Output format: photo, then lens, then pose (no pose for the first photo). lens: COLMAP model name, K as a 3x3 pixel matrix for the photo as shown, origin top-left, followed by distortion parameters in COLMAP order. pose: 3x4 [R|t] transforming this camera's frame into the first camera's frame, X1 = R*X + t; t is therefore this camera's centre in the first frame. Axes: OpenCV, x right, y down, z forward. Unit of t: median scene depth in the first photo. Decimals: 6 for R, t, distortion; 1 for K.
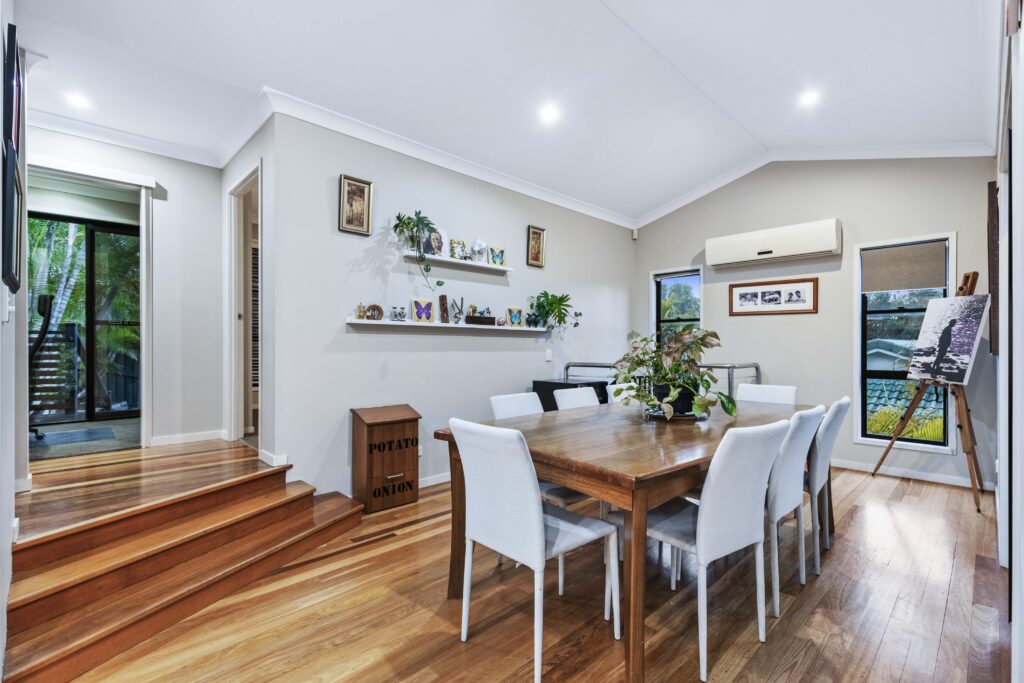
lens RADIAL K [[502.2, 0, 509.8], [0, 502.2, 352.0], [0, 0, 1]] dist [0.005779, -0.000782]
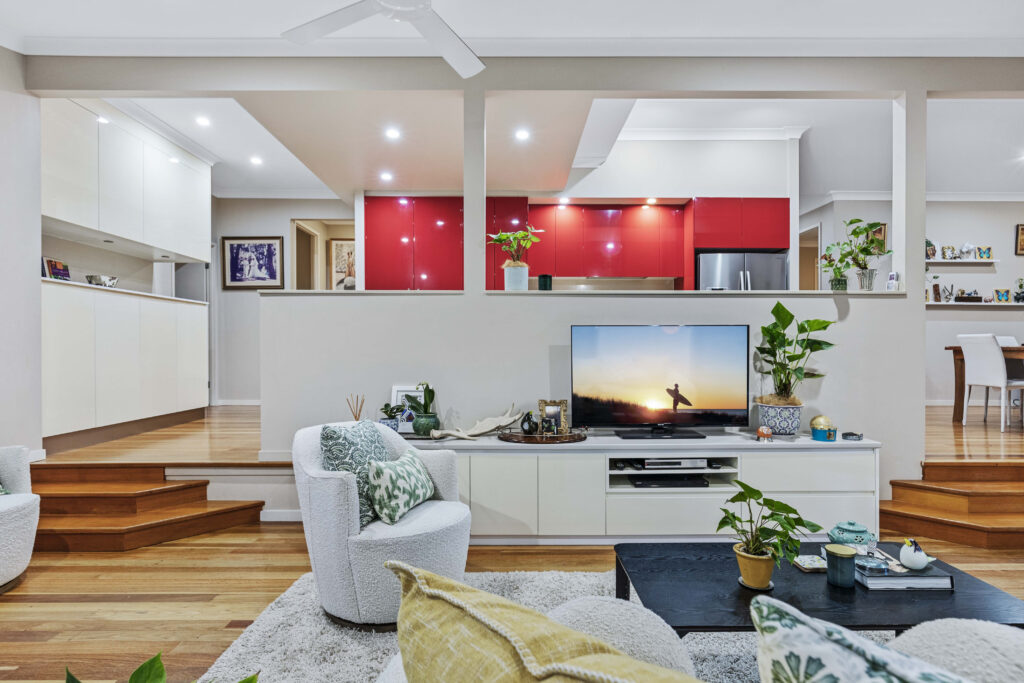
lens RADIAL K [[542.8, 0, 471.7], [0, 542.8, 348.2], [0, 0, 1]] dist [-0.004349, -0.001554]
pose [[0.707458, 0.004320, -0.706743, 0.030319], [-0.006951, 0.999975, -0.000847, 0.090139], [0.706722, 0.005512, 0.707470, -1.122101]]
